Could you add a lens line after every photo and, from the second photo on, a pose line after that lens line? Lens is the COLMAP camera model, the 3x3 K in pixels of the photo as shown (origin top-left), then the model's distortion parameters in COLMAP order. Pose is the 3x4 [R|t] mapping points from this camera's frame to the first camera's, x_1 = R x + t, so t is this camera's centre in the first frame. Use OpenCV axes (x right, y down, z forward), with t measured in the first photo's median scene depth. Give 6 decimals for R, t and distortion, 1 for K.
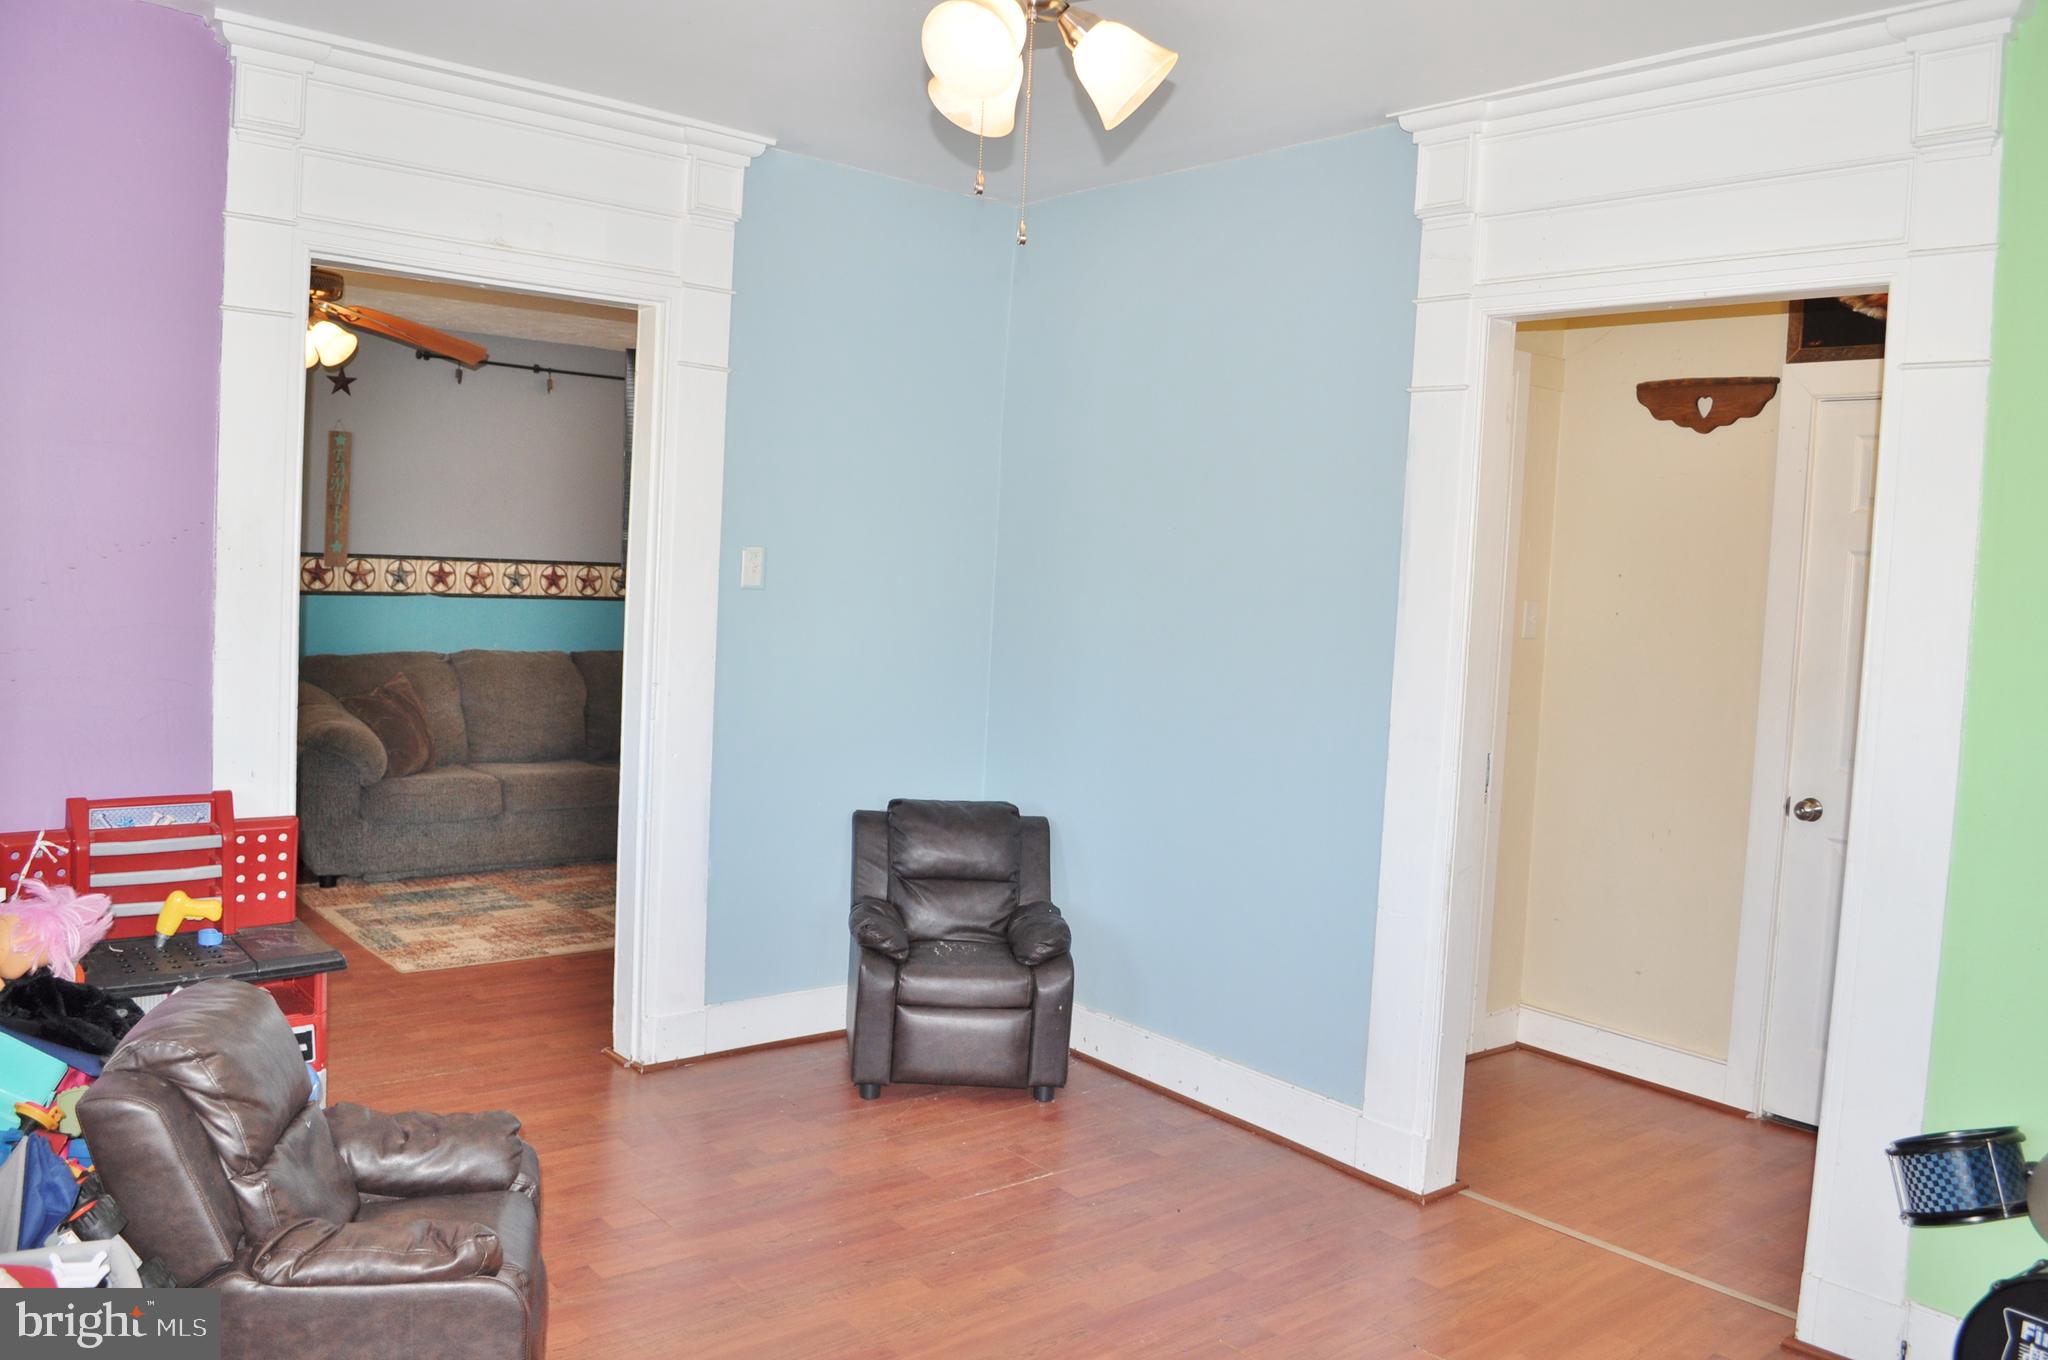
lens RADIAL K [[1609.3, 0, 1014.7], [0, 1609.3, 651.1], [0, 0, 1]] dist [-0.083927, 0.011879]
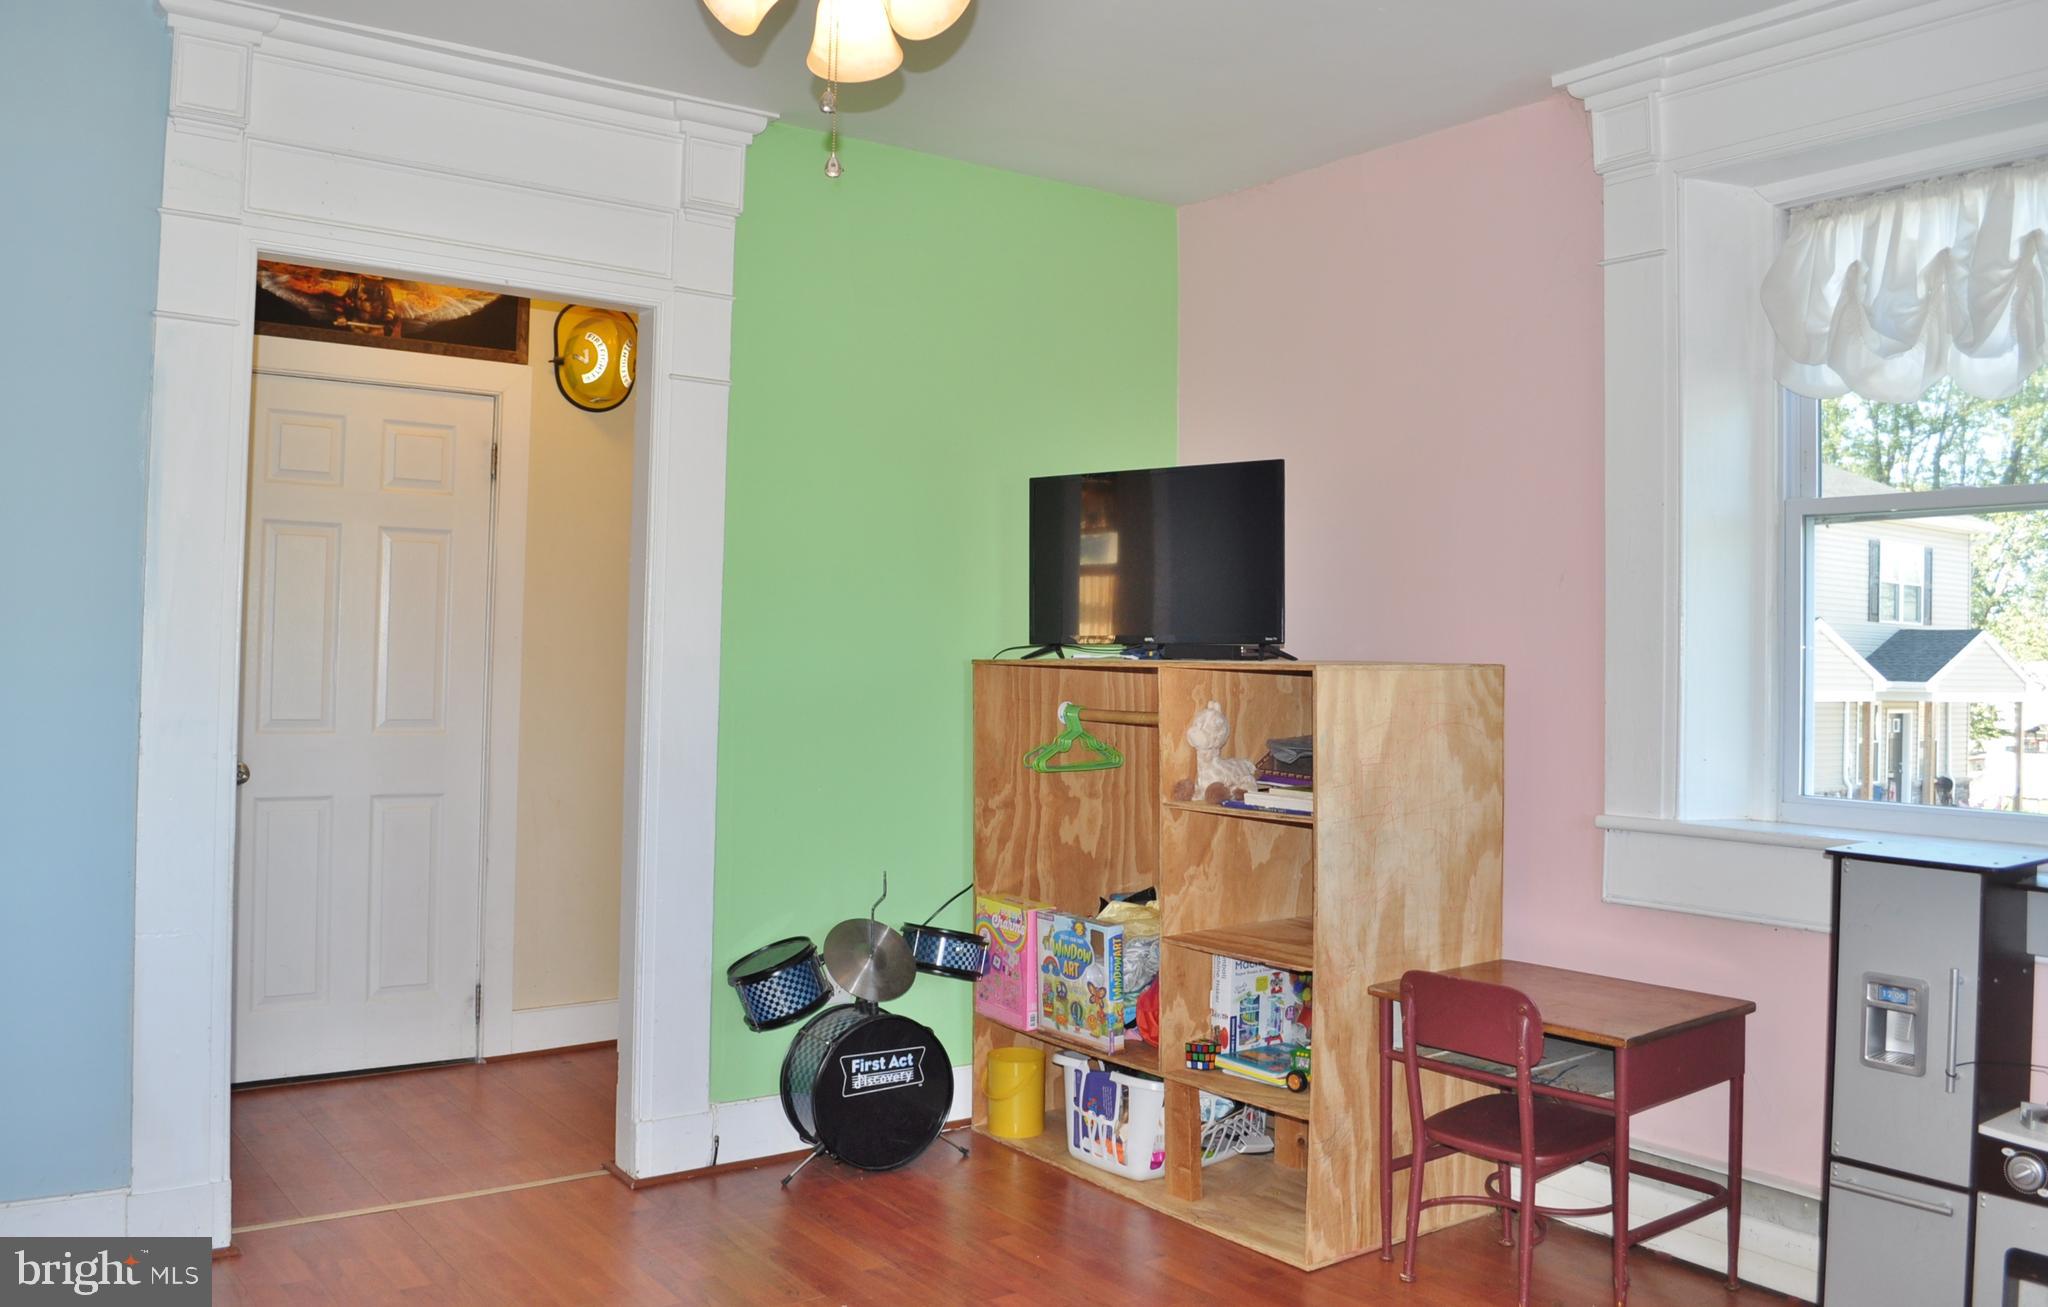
lens RADIAL K [[1645.1, 0, 1020.0], [0, 1645.1, 623.3], [0, 0, 1]] dist [-0.082219, 0.007622]
pose [[0.054659, -0.030790, 0.998030, -0.585150], [0.037667, 0.998877, 0.028753, -0.007559], [-0.997794, 0.036021, 0.055757, 0.510070]]
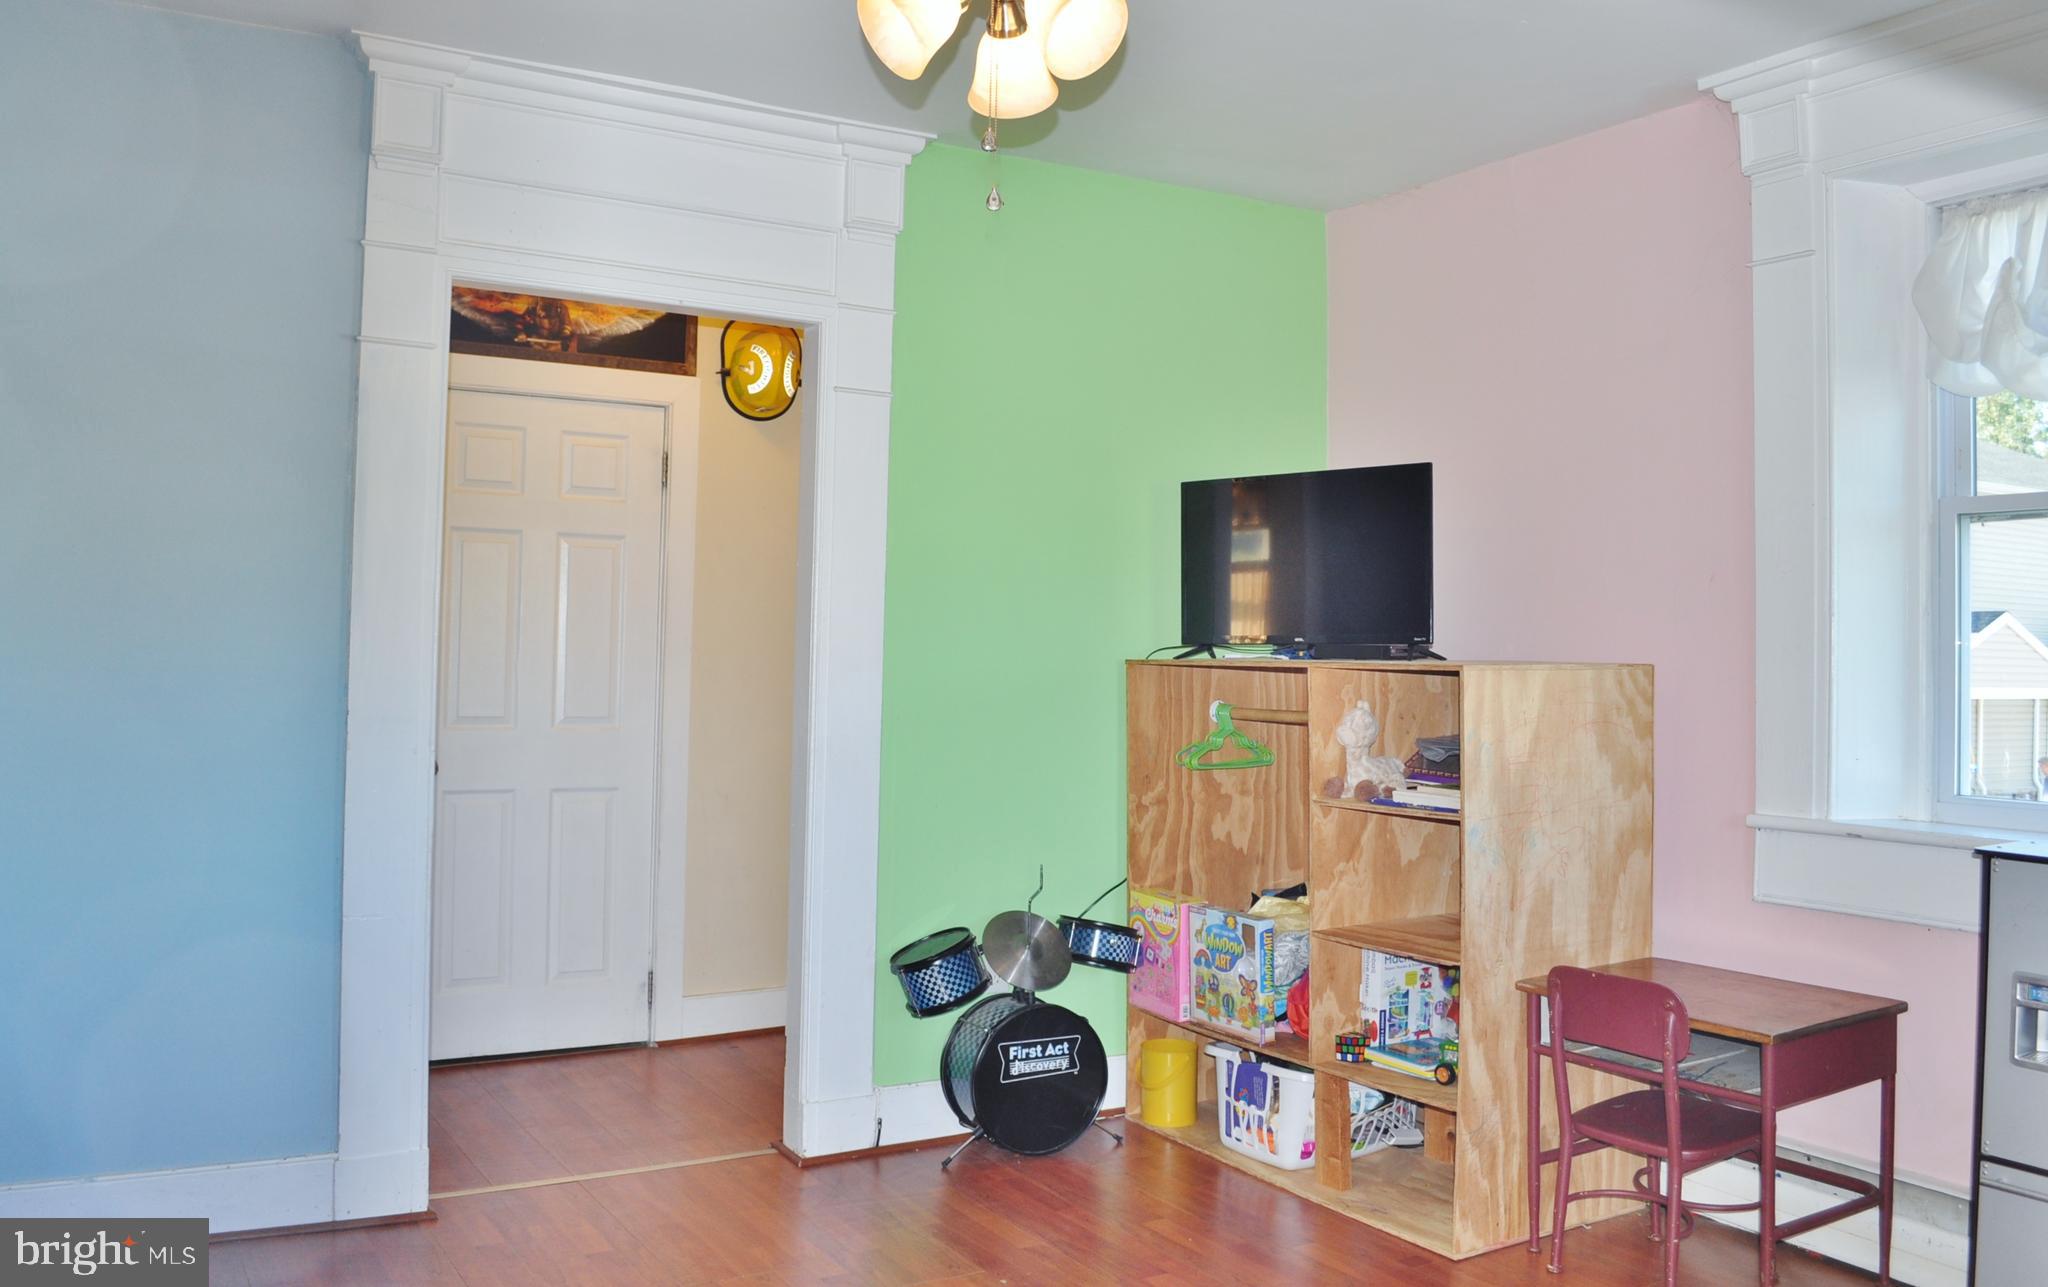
lens RADIAL K [[1661.9, 0, 1017.5], [0, 1661.9, 613.8], [0, 0, 1]] dist [-0.078844, -0.005291]
pose [[0.147097, -0.027859, 0.988730, -0.629024], [0.043218, 0.998830, 0.021714, -0.012353], [-0.988177, 0.039537, 0.148129, 0.507292]]
